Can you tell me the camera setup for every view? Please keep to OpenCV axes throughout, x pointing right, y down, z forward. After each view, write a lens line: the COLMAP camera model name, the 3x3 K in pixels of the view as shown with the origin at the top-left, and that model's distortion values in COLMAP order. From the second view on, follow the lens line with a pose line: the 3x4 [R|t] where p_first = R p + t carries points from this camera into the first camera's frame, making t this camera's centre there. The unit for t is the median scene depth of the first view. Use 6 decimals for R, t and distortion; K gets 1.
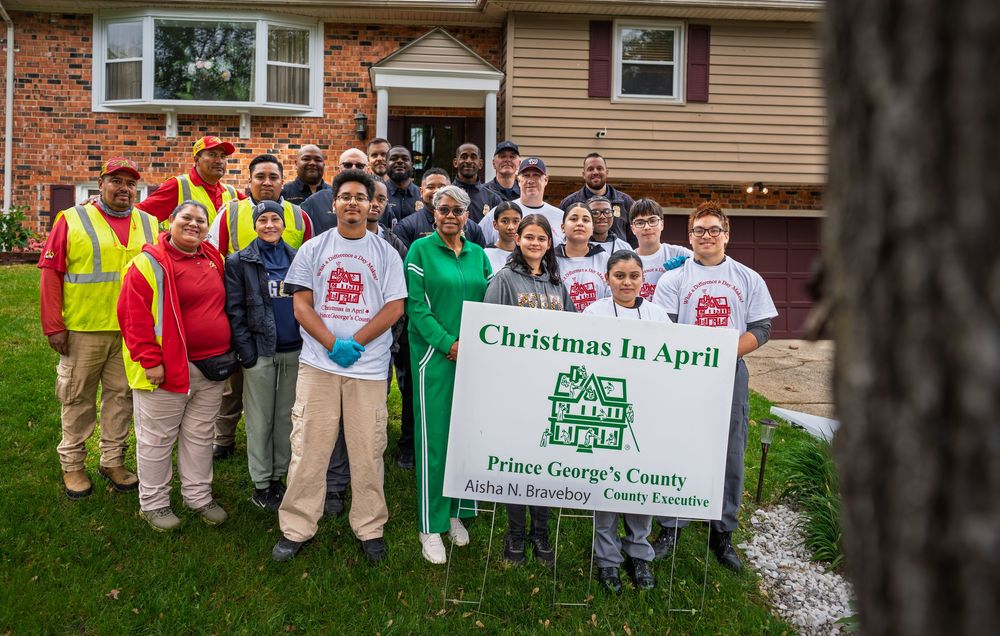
lens RADIAL K [[900.8, 0, 502.2], [0, 900.8, 277.7], [0, 0, 1]] dist [-0.021310, 0.019141]
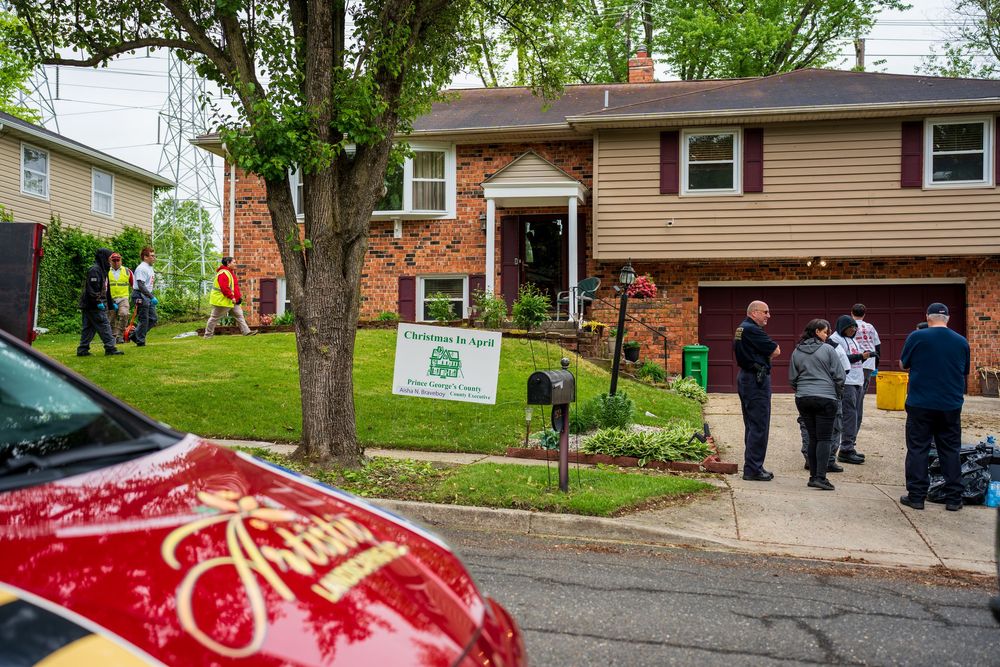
lens RADIAL K [[1152.0, 0, 499.9], [0, 1152.0, 332.8], [0, 0, 1]] dist [0.016362, 0.000000]
pose [[0.966217, -0.020326, -0.256927, 0.281496], [0.010703, 0.999190, -0.038797, 0.047530], [0.257507, 0.034736, 0.965652, -0.564227]]
